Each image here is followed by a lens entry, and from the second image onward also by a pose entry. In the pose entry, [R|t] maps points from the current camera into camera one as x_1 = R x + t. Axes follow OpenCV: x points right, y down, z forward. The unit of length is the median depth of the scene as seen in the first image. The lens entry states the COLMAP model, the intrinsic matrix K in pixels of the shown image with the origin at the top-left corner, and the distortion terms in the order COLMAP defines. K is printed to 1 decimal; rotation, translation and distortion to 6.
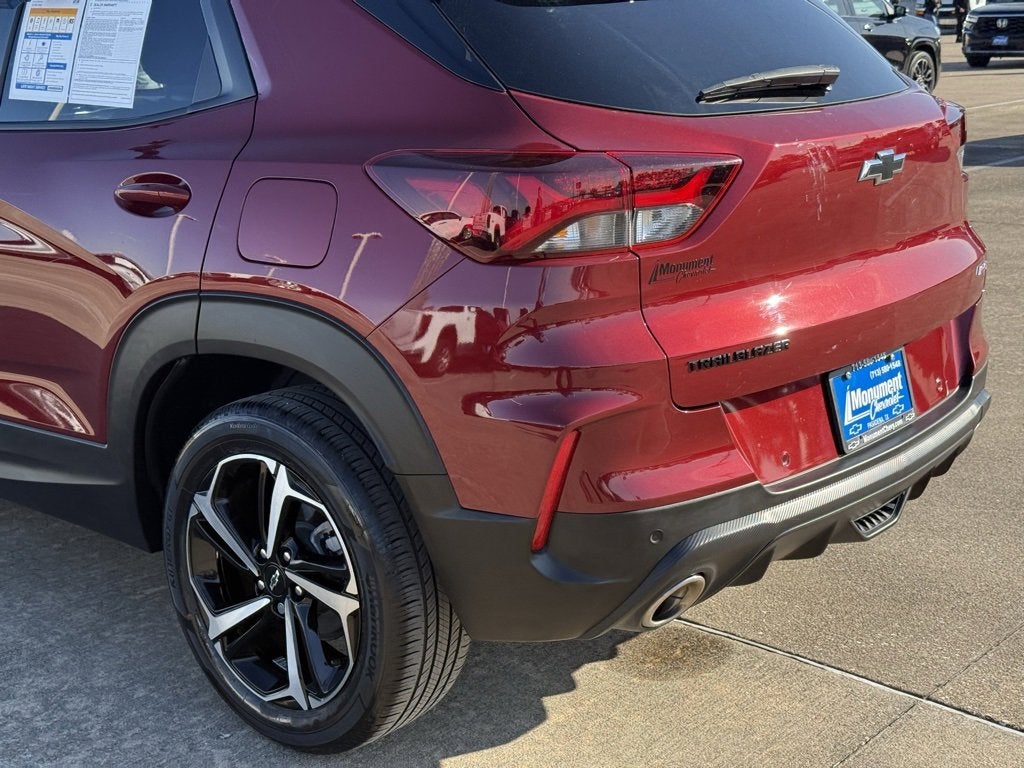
lens RADIAL K [[1462.9, 0, 512.0], [0, 1462.9, 384.0], [0, 0, 1]] dist [0.168003, -0.111406]
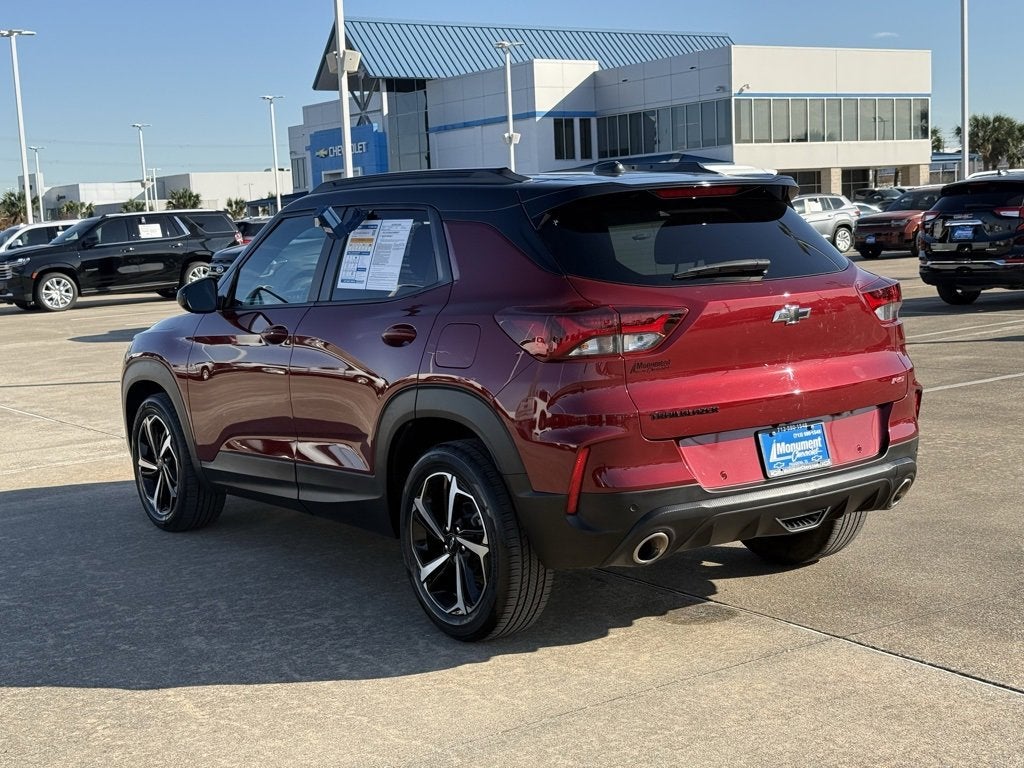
lens RADIAL K [[1462.9, 0, 512.0], [0, 1462.9, 384.0], [0, 0, 1]] dist [0.168003, -0.111406]
pose [[0.969823, 0.000729, -0.243808, 0.352451], [-0.032195, 0.991621, -0.125103, 0.163136], [0.241674, 0.129177, 0.961721, -0.747168]]
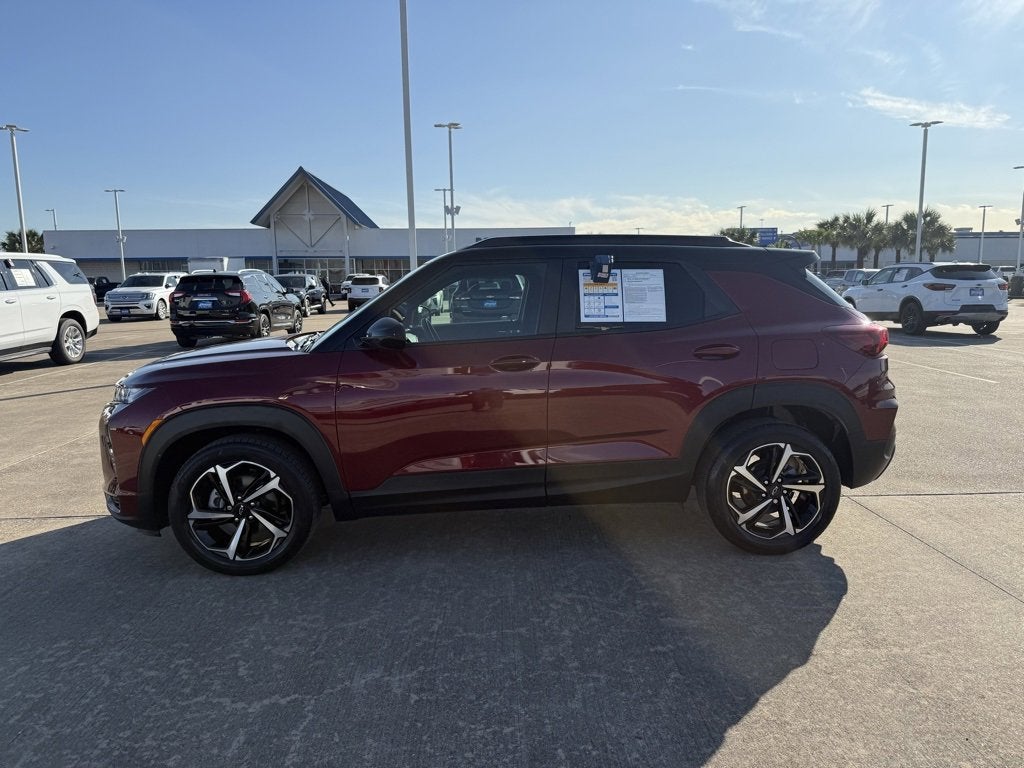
lens RADIAL K [[726.7, 0, 526.5], [0, 726.7, 382.2], [0, 0, 1]] dist [0.039726, -0.007373]
pose [[0.706029, -0.084011, 0.703183, -1.396983], [0.171167, 0.983743, -0.054330, -0.065187], [-0.687187, 0.158720, 0.708931, 0.342398]]
